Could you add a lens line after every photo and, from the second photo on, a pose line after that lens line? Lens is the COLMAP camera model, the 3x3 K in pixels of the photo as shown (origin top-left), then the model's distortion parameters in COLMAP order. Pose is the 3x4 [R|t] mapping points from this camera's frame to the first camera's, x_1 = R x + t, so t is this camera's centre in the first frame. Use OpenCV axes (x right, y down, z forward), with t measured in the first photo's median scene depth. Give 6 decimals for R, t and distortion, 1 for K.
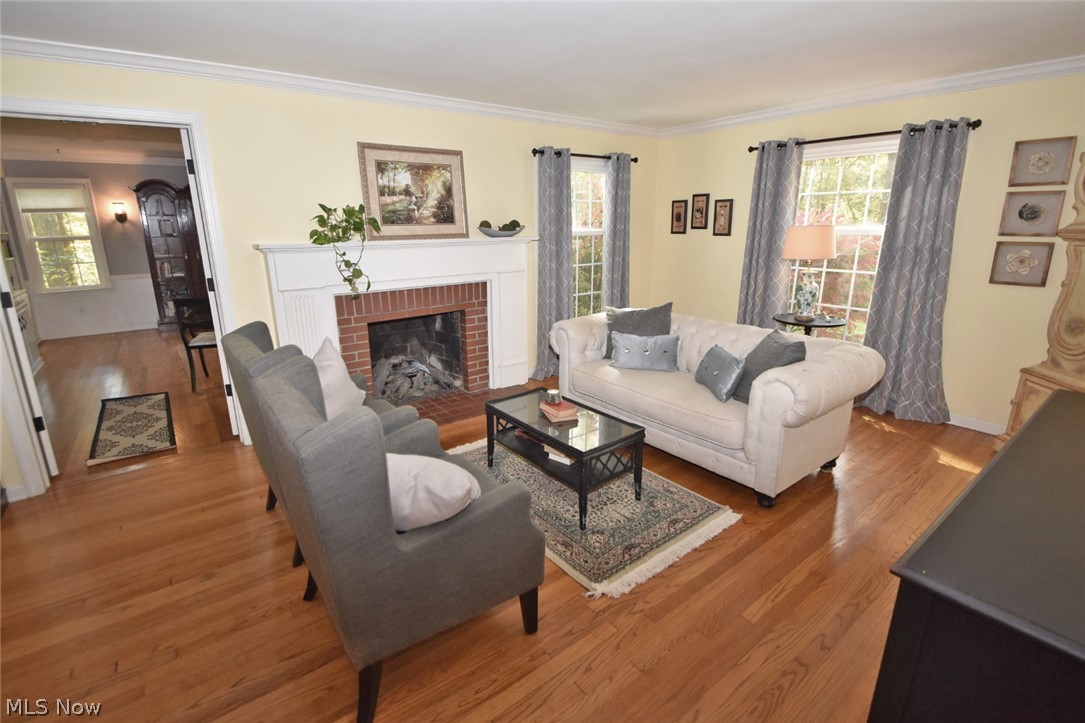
lens RADIAL K [[486.7, 0, 528.9], [0, 486.7, 350.8], [0, 0, 1]] dist [0.015019, -0.020280]
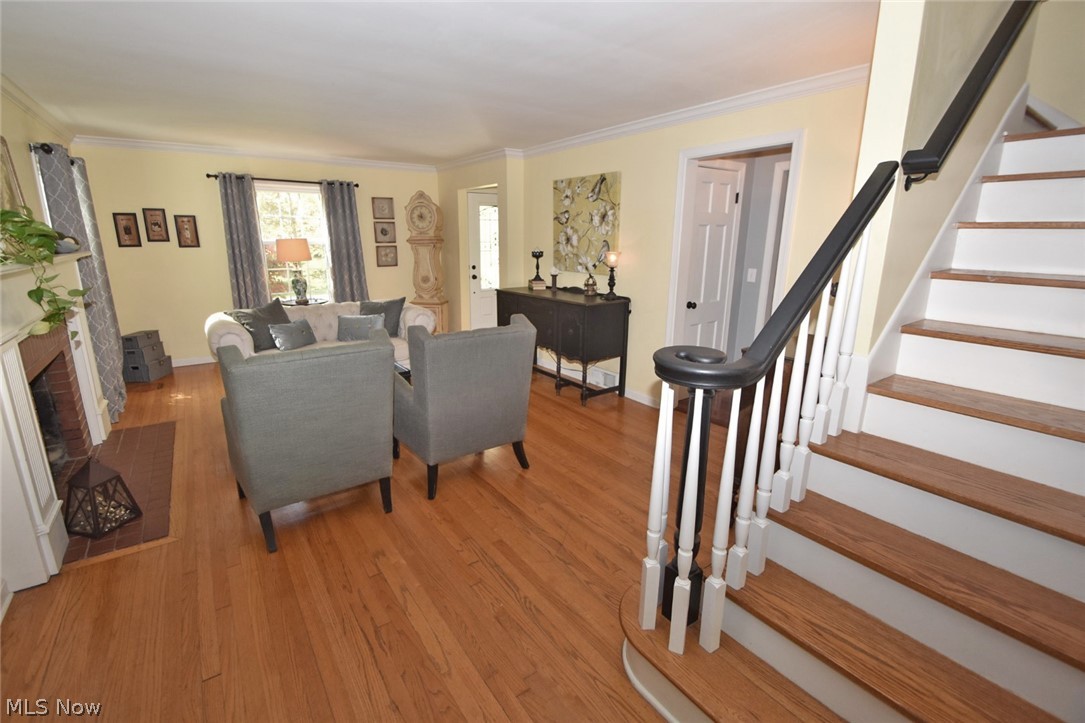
lens RADIAL K [[486.7, 0, 528.9], [0, 486.7, 350.8], [0, 0, 1]] dist [0.015019, -0.020280]
pose [[0.037835, -0.226758, 0.973216, -0.817341], [0.246955, 0.945826, 0.210776, -0.063871], [-0.968288, 0.232366, 0.091784, 0.230035]]
